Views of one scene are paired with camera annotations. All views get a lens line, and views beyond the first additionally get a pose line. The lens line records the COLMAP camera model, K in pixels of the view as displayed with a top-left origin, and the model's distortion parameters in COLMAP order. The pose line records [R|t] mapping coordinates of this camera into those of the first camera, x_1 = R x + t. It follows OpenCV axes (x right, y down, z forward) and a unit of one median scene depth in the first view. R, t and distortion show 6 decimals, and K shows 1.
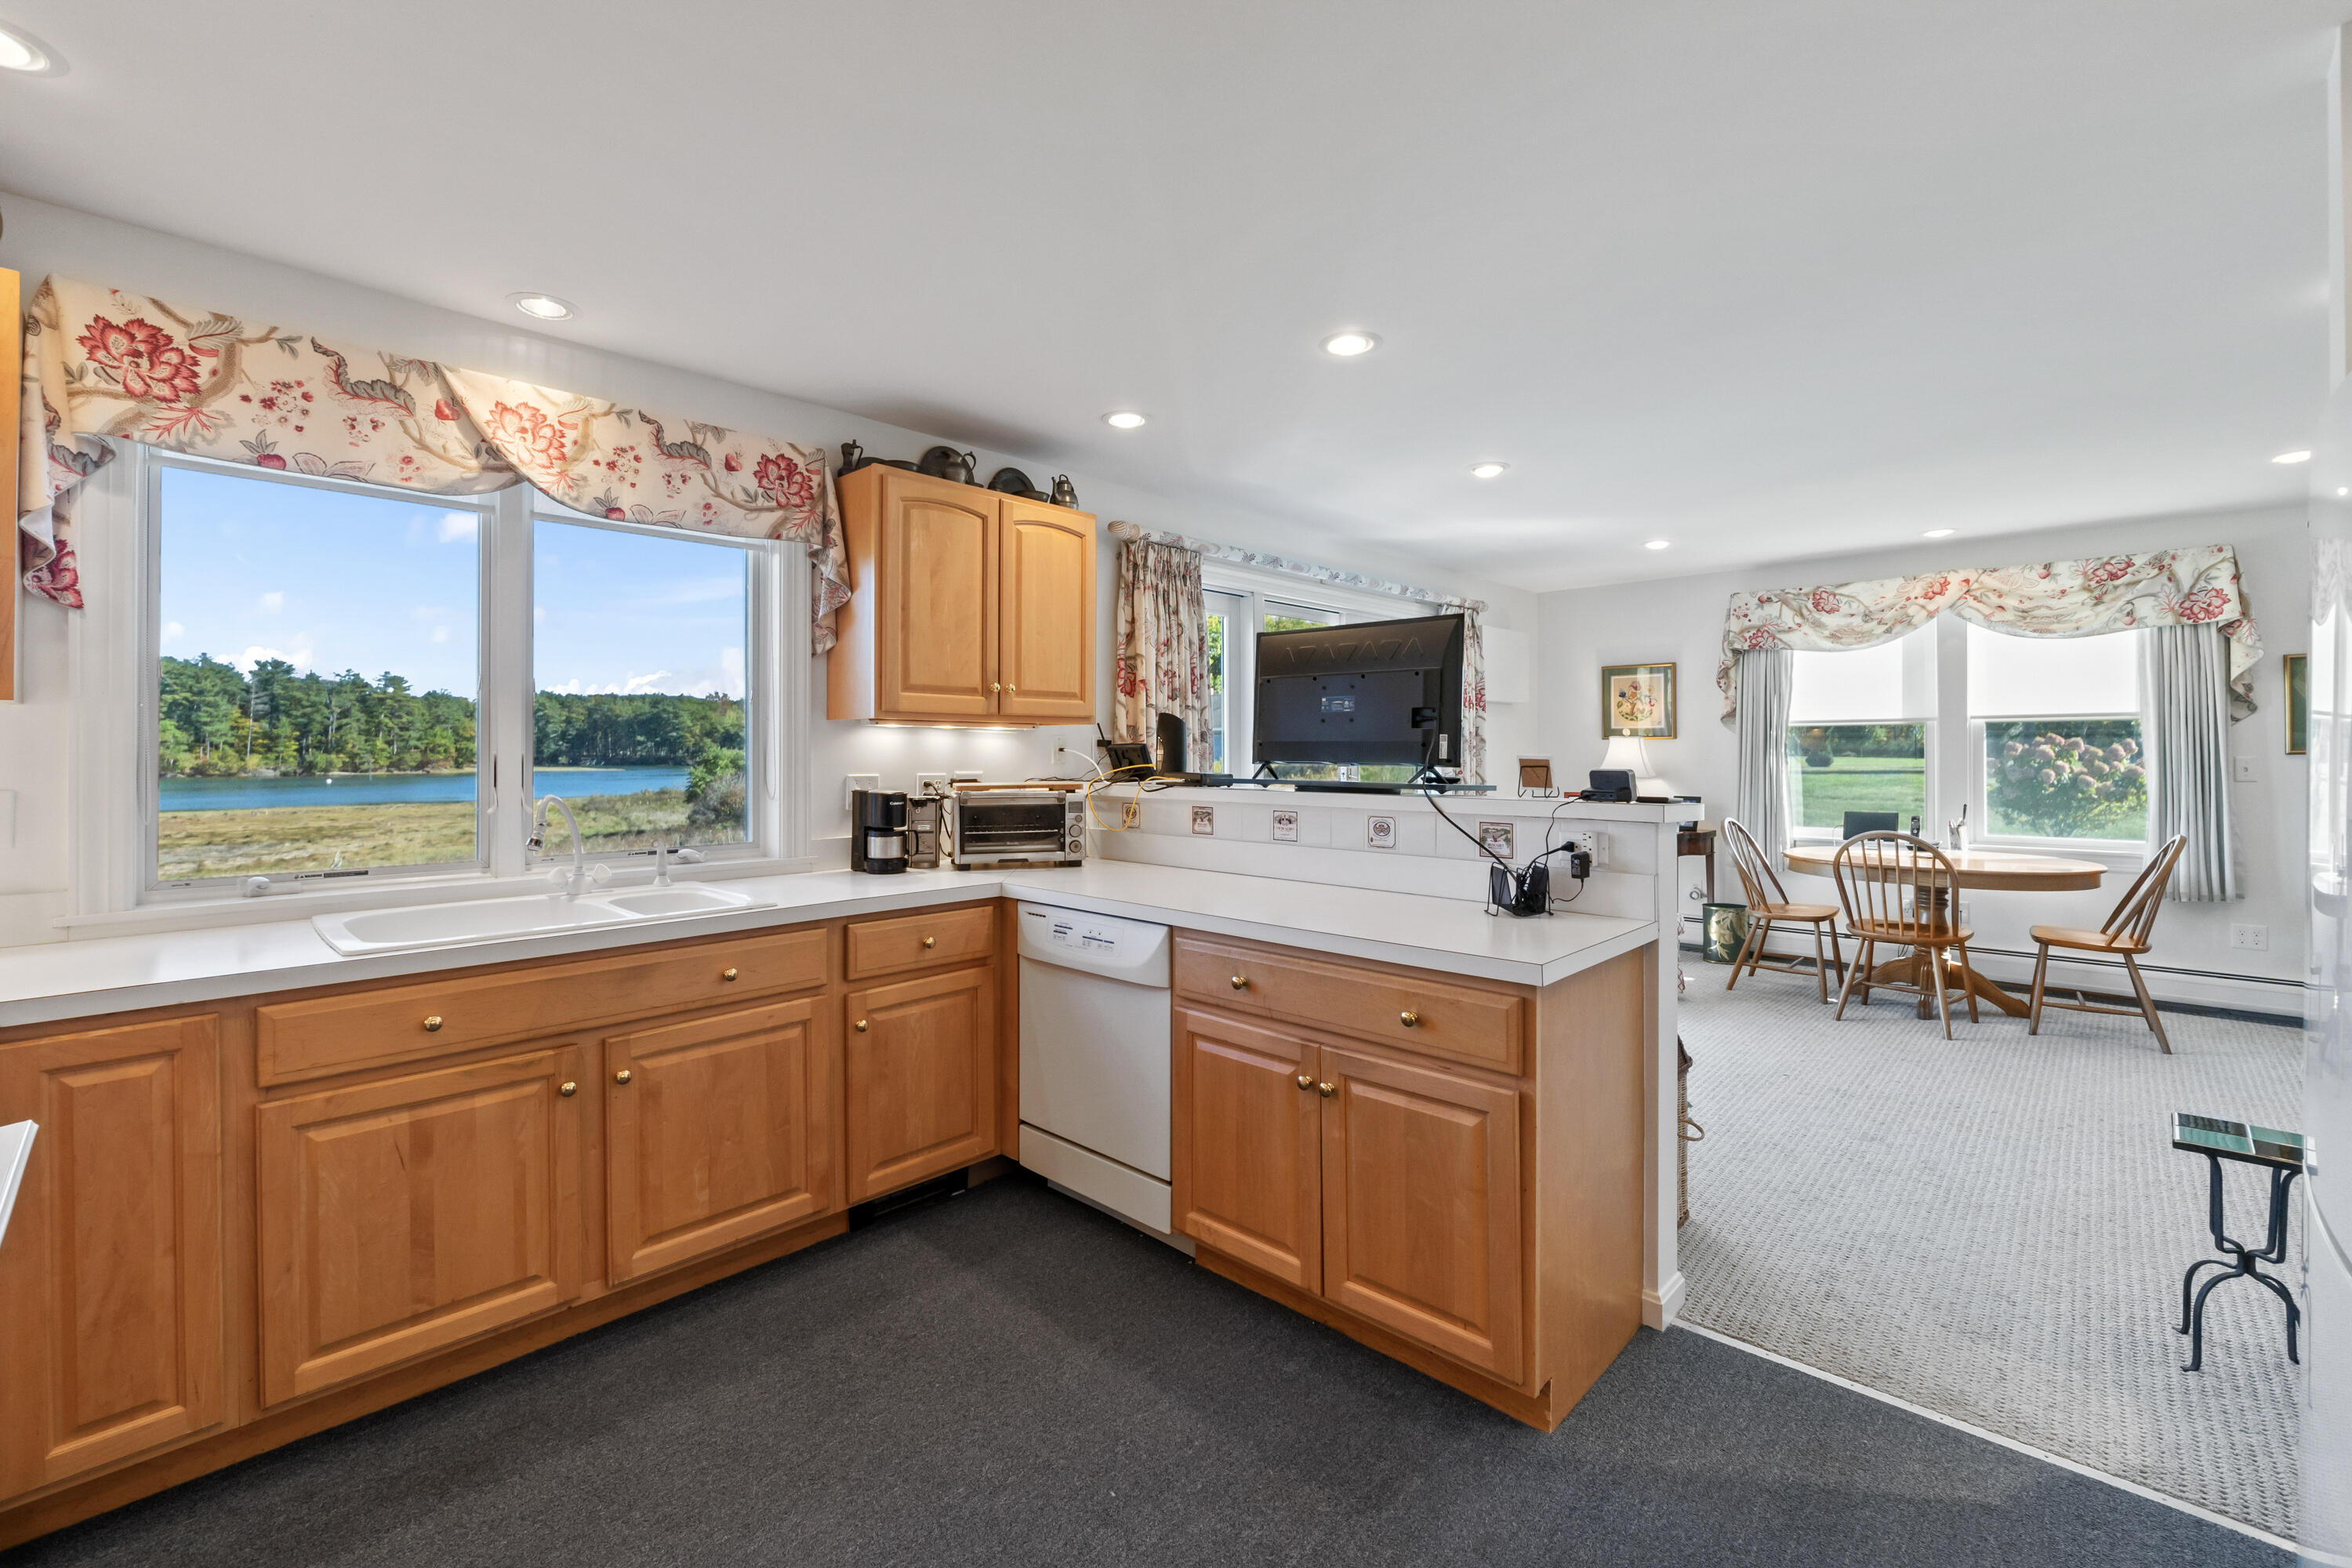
lens RADIAL K [[988.7, 0, 1173.5], [0, 988.7, 748.4], [0, 0, 1]] dist [0.000784, -0.001533]
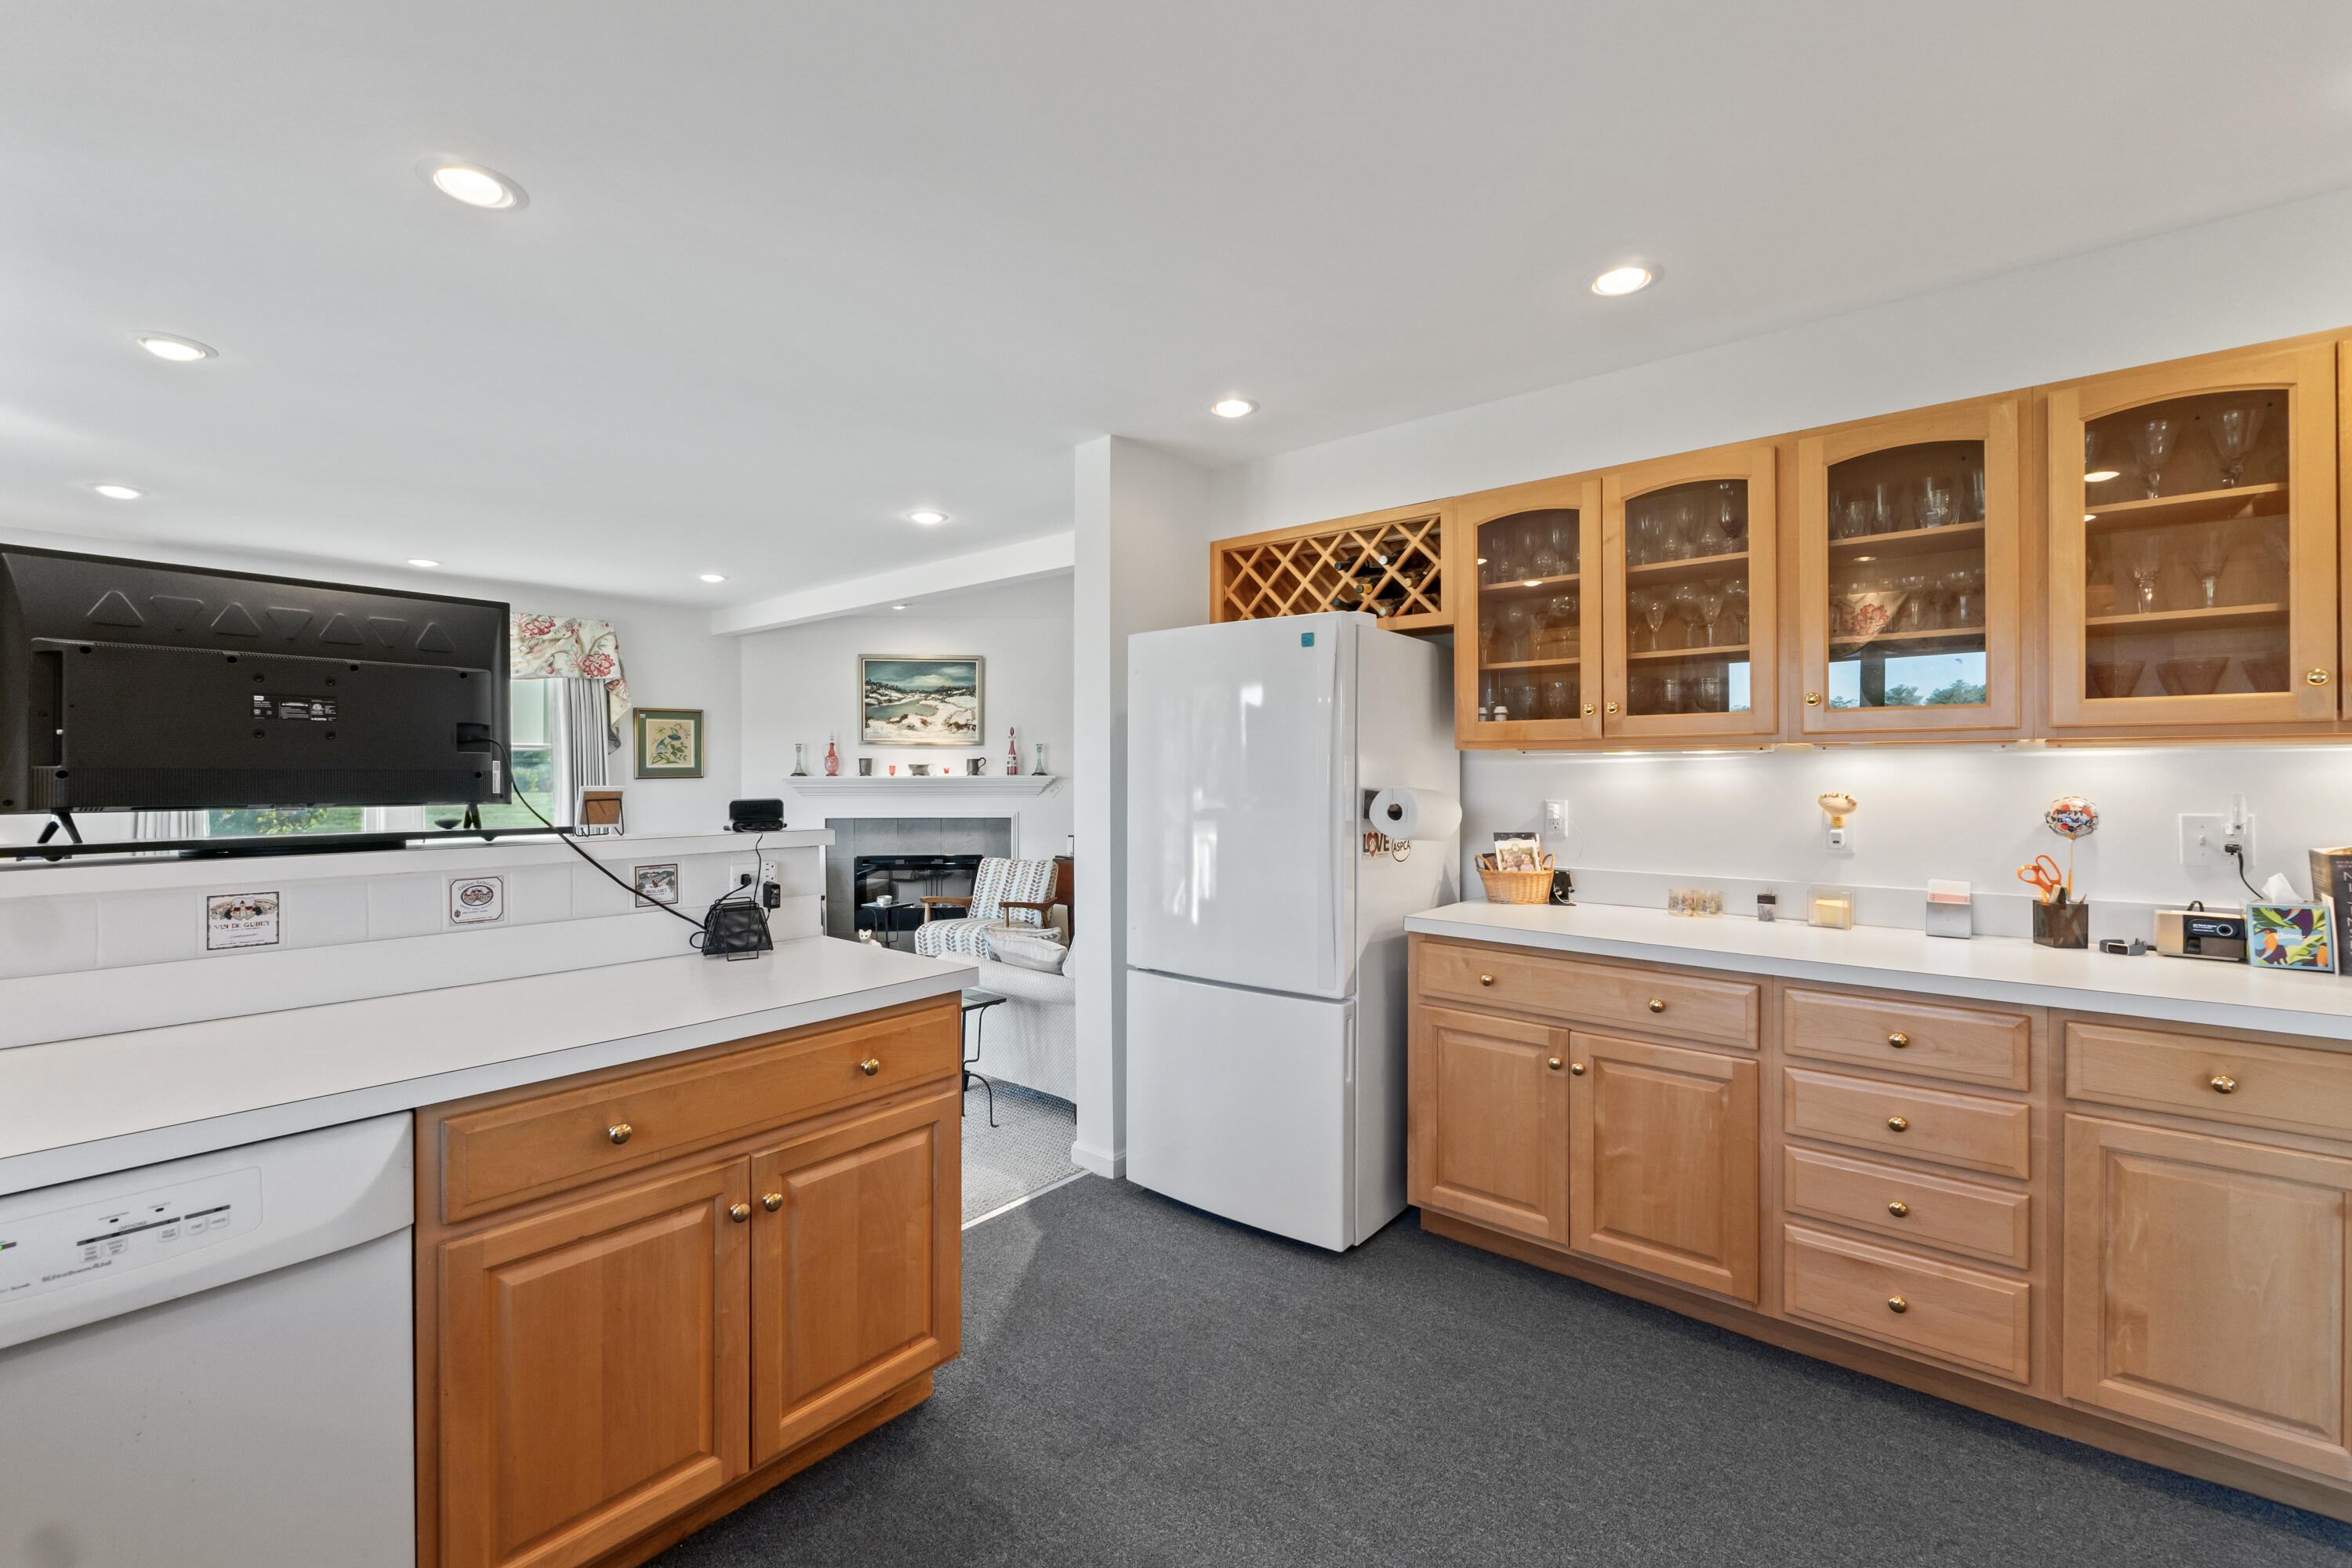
lens RADIAL K [[988.7, 0, 1159.8], [0, 988.7, 772.5], [0, 0, 1]] dist [0.000784, -0.001533]
pose [[-0.056970, -0.001638, 0.998375, -0.308236], [0.002568, 0.999995, 0.001787, -0.003323], [-0.998373, 0.002666, -0.056966, 0.333459]]
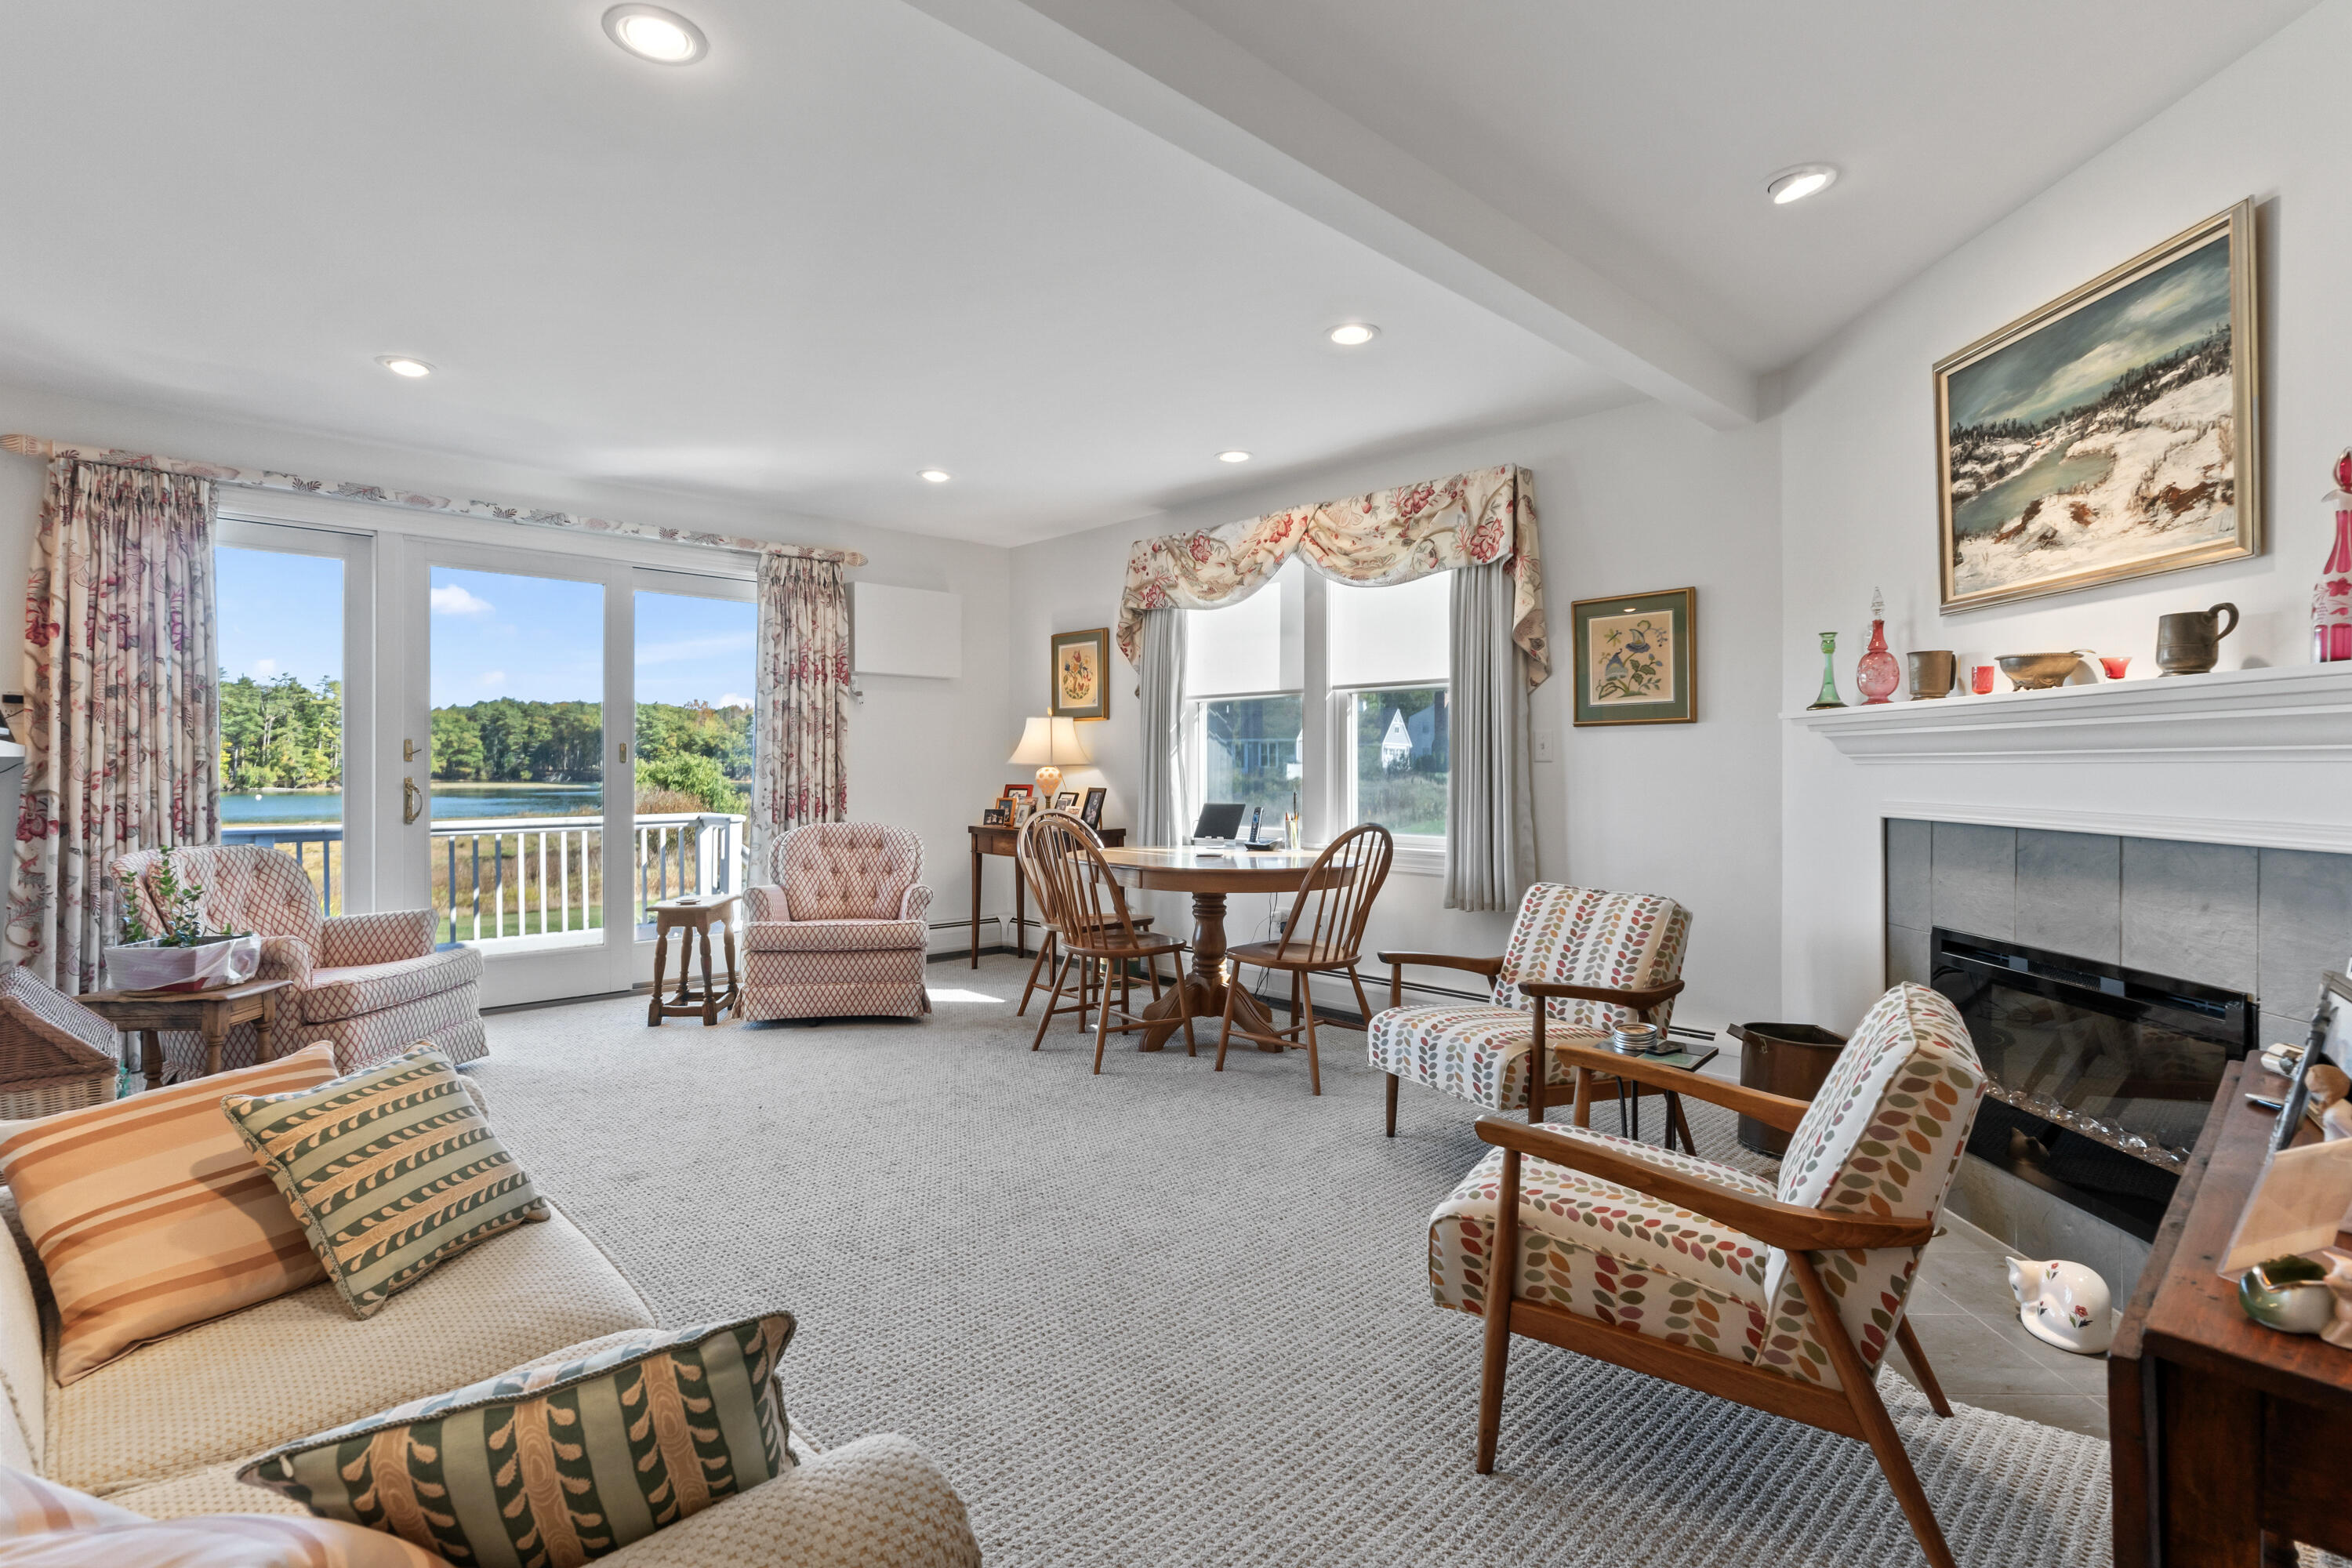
lens RADIAL K [[1137.7, 0, 1187.0], [0, 1137.7, 770.0], [0, 0, 1]] dist [-0.002143, -0.000540]
pose [[0.999234, 0.005418, -0.038745, 0.840291], [-0.005320, 0.999982, 0.002640, 0.040675], [0.038759, -0.002432, 0.999246, 0.066433]]
